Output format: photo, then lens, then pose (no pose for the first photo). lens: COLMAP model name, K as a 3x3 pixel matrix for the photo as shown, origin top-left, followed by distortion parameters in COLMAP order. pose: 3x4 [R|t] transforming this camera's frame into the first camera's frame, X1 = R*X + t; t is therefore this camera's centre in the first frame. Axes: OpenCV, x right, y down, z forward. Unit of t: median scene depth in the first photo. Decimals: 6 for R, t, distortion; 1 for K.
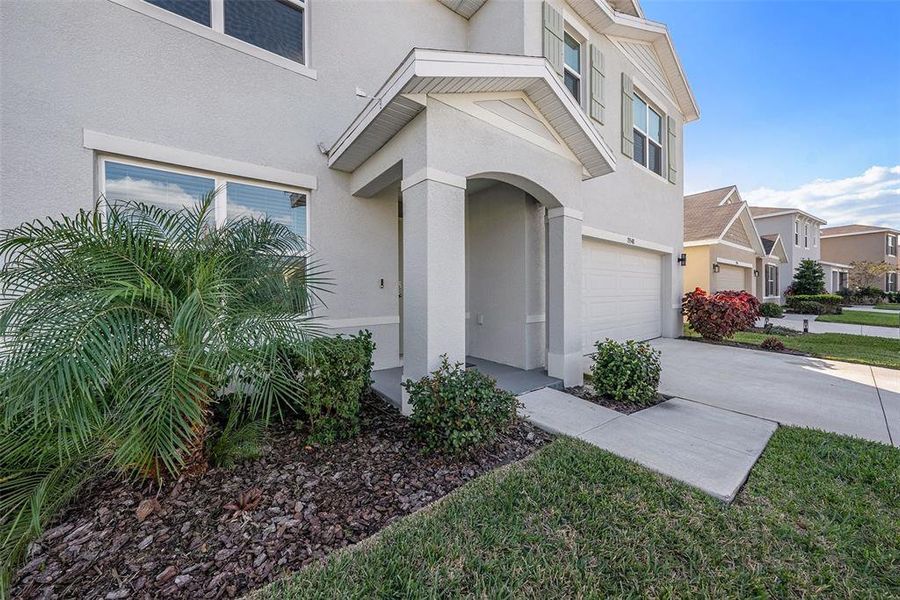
lens RADIAL K [[326.0, 0, 464.2], [0, 326.0, 291.9], [0, 0, 1]] dist [-0.015959, -0.000045]
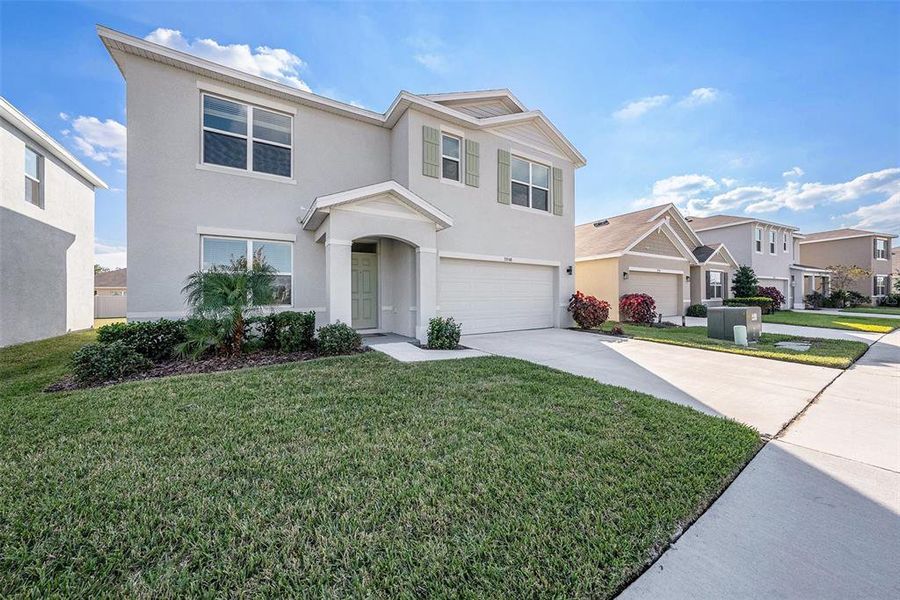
lens RADIAL K [[318.1, 0, 451.5], [0, 318.1, 294.4], [0, 0, 1]] dist [-0.035113, 0.008317]
pose [[0.994470, -0.002350, -0.104993, 0.405436], [0.001494, 0.999965, -0.008225, 0.013857], [0.105009, 0.008022, 0.994439, -0.475471]]
